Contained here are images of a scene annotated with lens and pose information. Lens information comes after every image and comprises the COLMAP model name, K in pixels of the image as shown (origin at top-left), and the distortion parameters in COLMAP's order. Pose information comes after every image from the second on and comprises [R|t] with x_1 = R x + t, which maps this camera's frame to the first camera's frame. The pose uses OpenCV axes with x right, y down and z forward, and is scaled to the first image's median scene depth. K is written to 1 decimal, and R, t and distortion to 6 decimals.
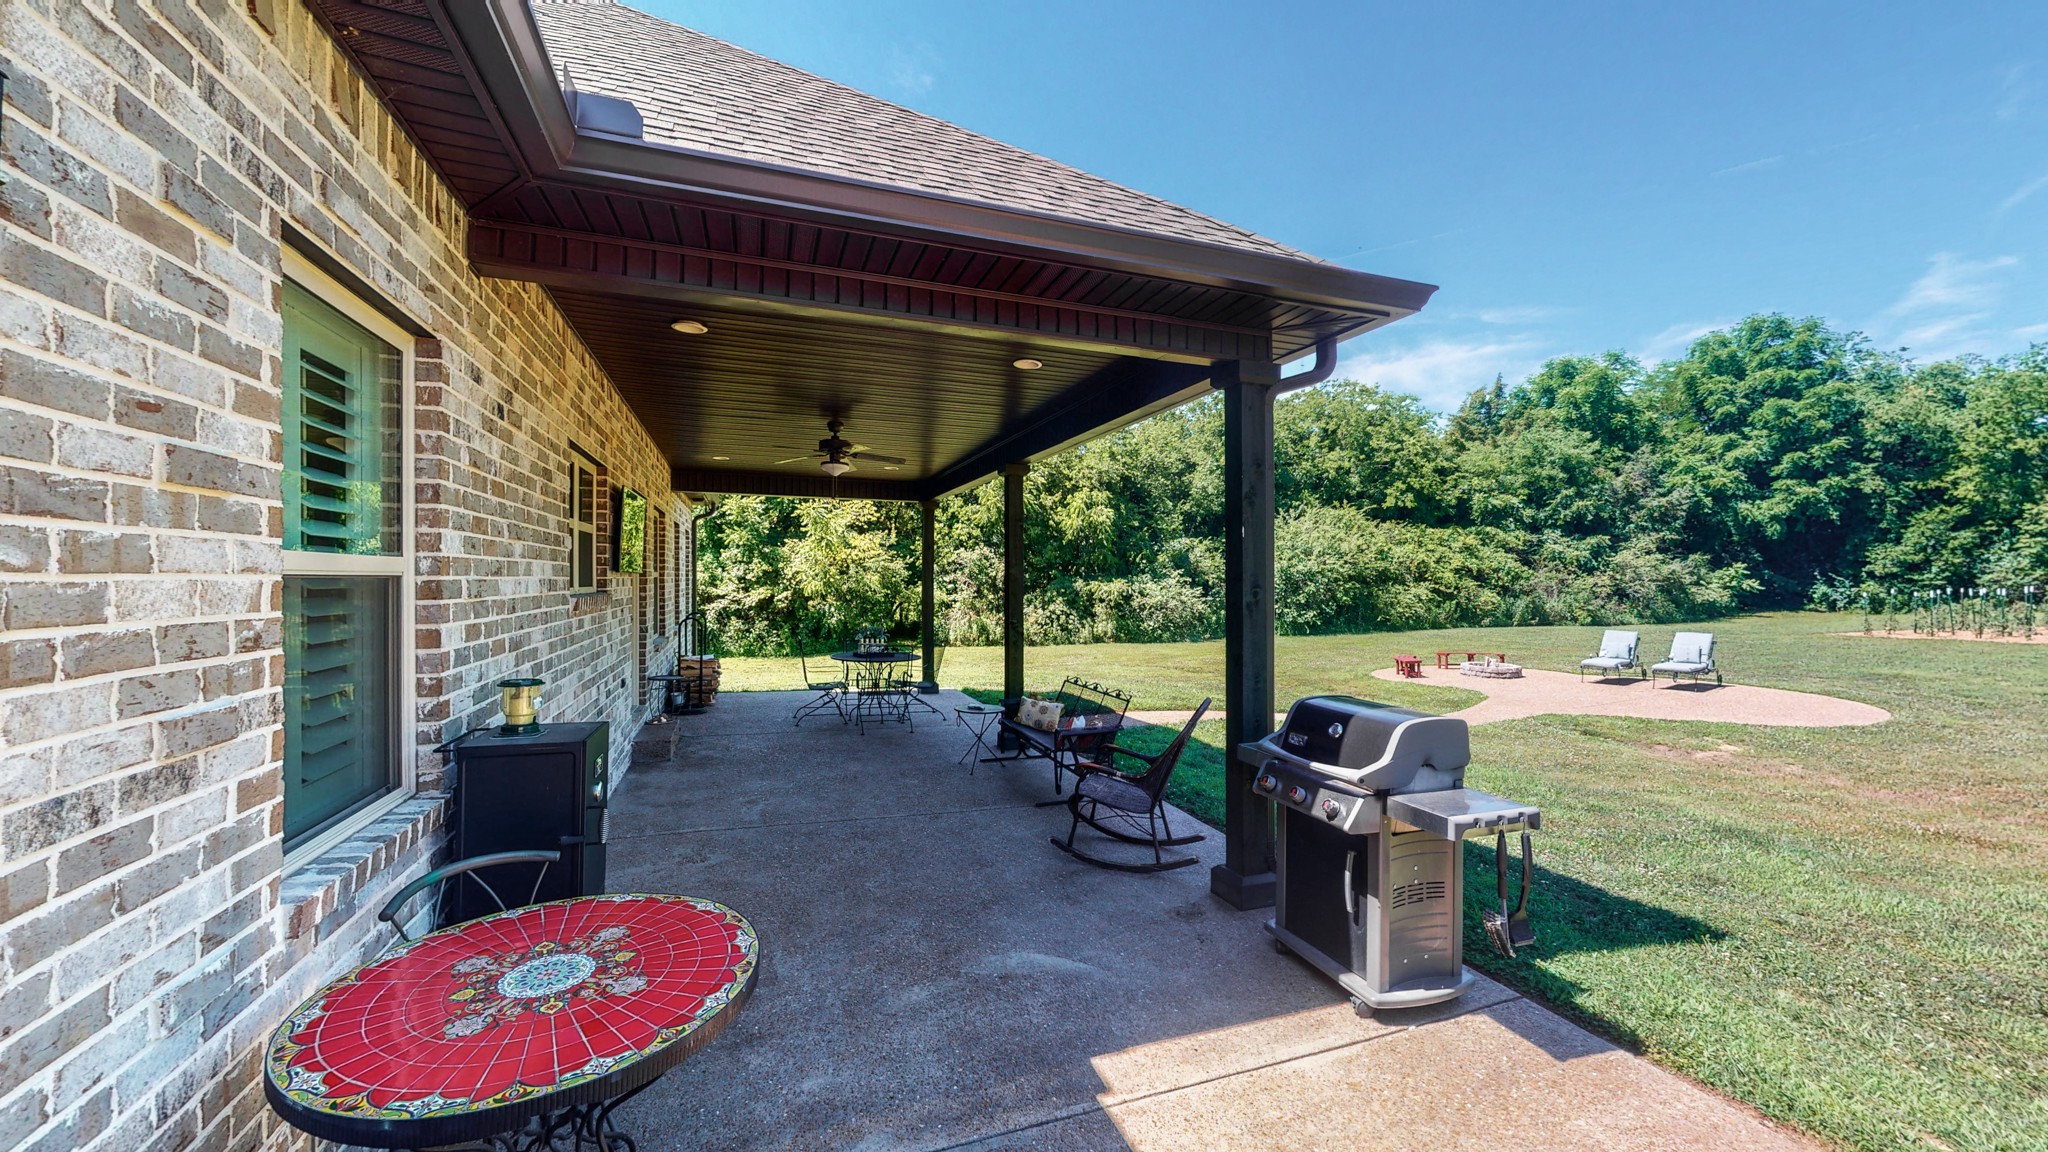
lens RADIAL K [[748.5, 0, 1025.5], [0, 748.5, 578.3], [0, 0, 1]] dist [0.000860, -0.000120]
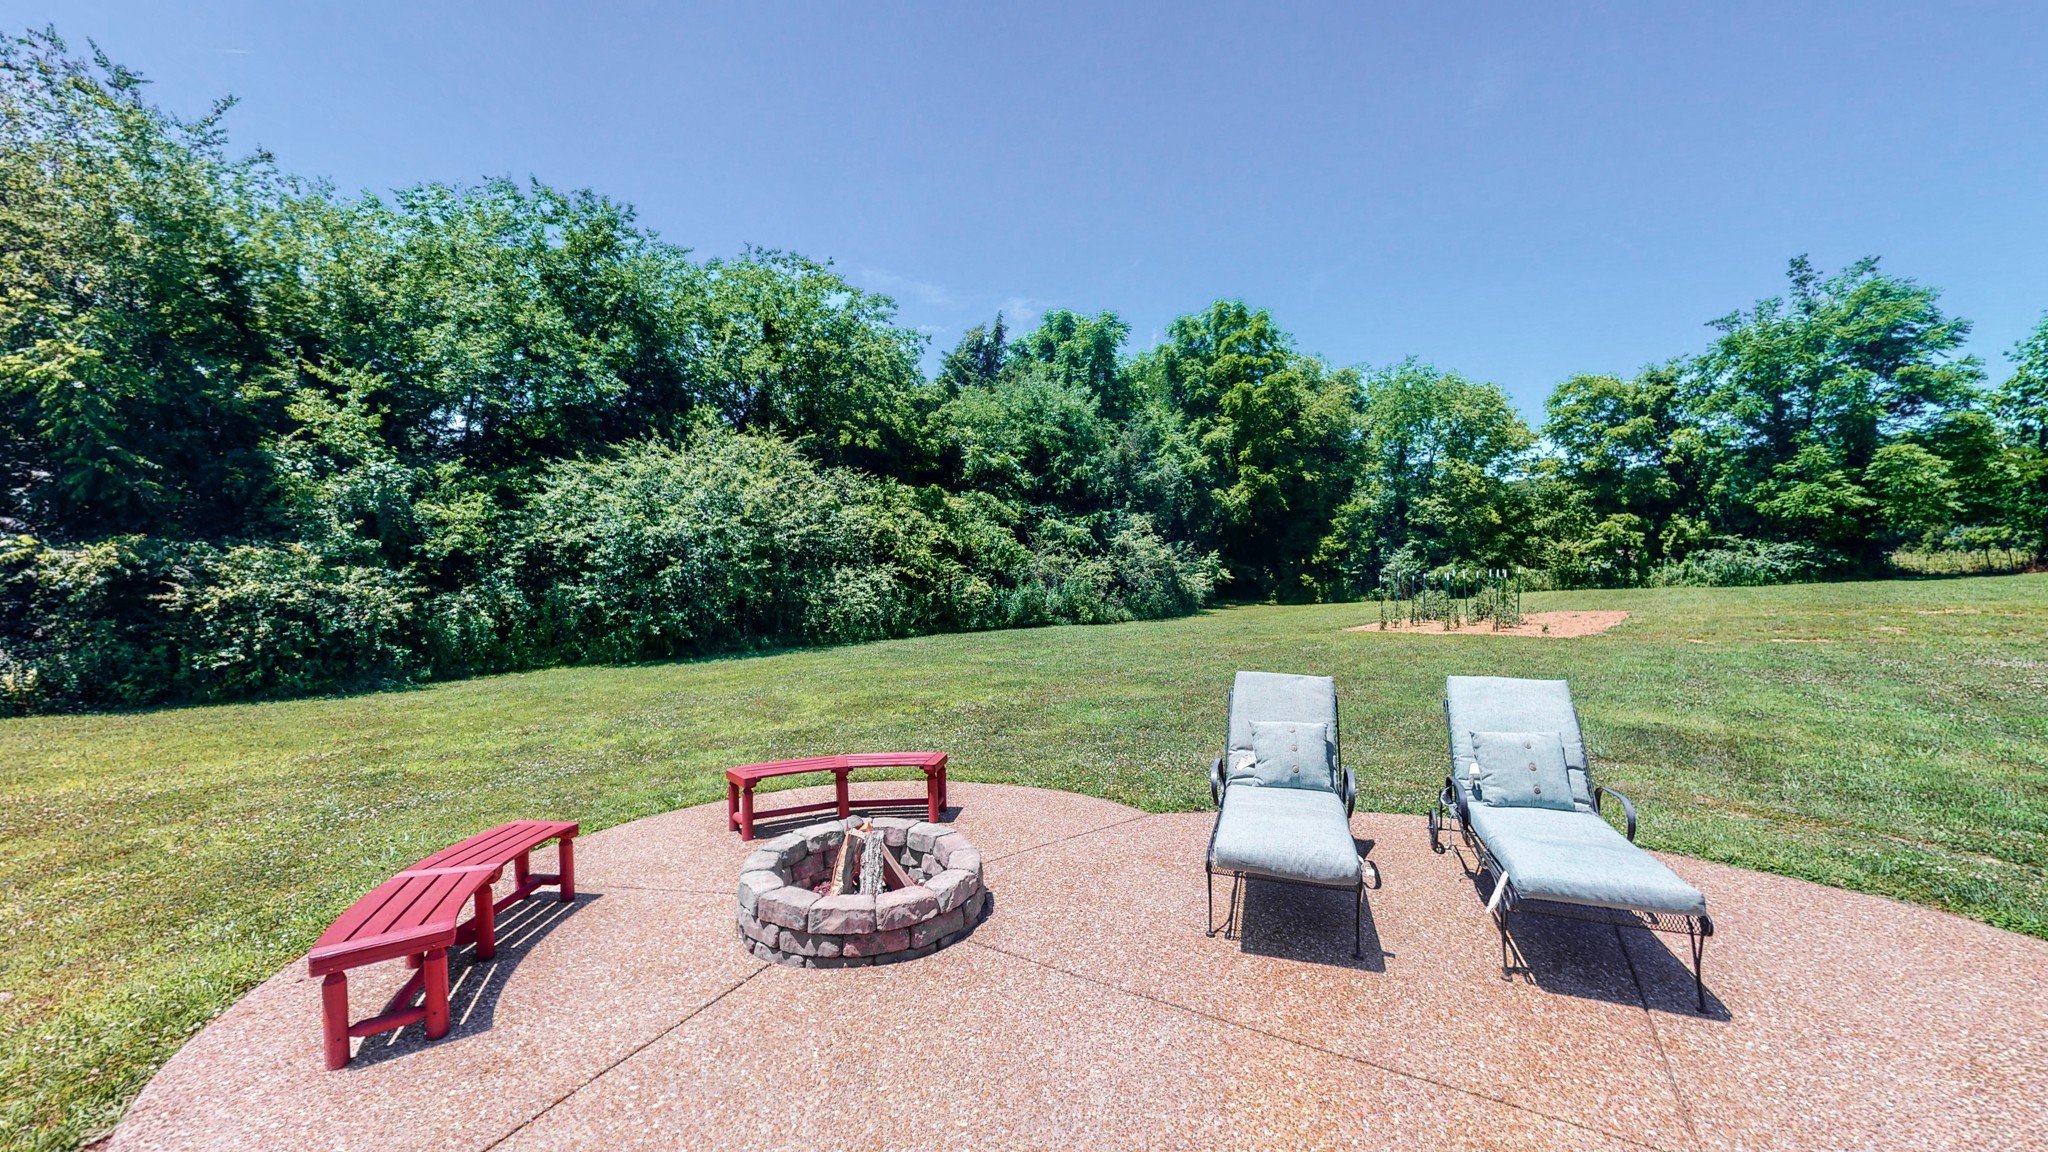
lens RADIAL K [[742.1, 0, 1015.6], [0, 742.1, 584.5], [0, 0, 1]] dist [-0.016999, -0.000055]
pose [[0.841399, -0.001252, 0.540413, 0.257815], [-0.003749, 0.999960, 0.008155, 0.015778], [-0.540401, -0.008888, 0.841360, 0.375536]]
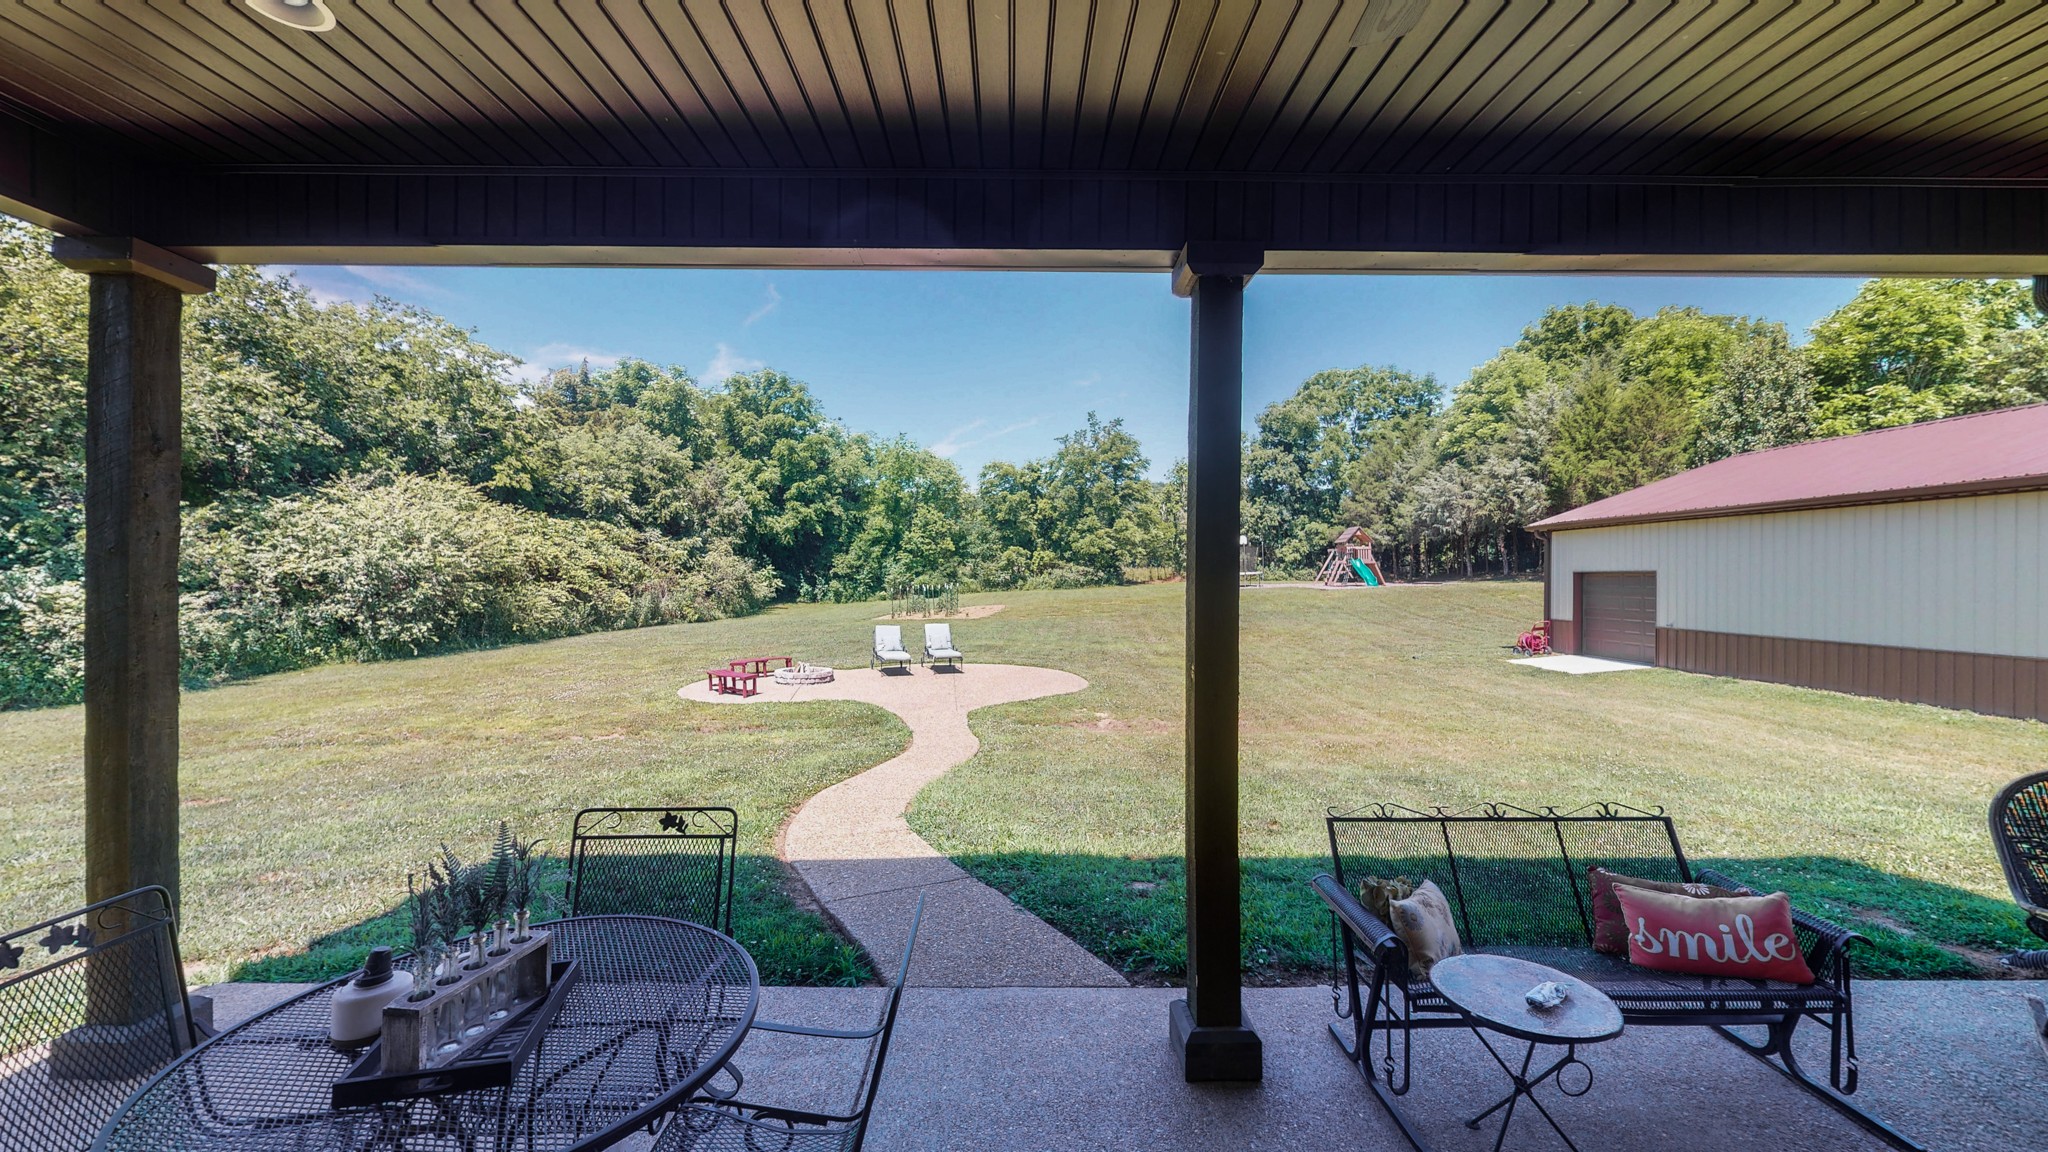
lens RADIAL K [[748.5, 0, 1025.5], [0, 748.5, 578.3], [0, 0, 1]] dist [0.000860, -0.000120]
pose [[0.330329, 0.001413, 0.943865, -0.079887], [-0.001218, 0.999999, -0.001070, 0.001747], [-0.943865, -0.000797, 0.330330, 0.202935]]
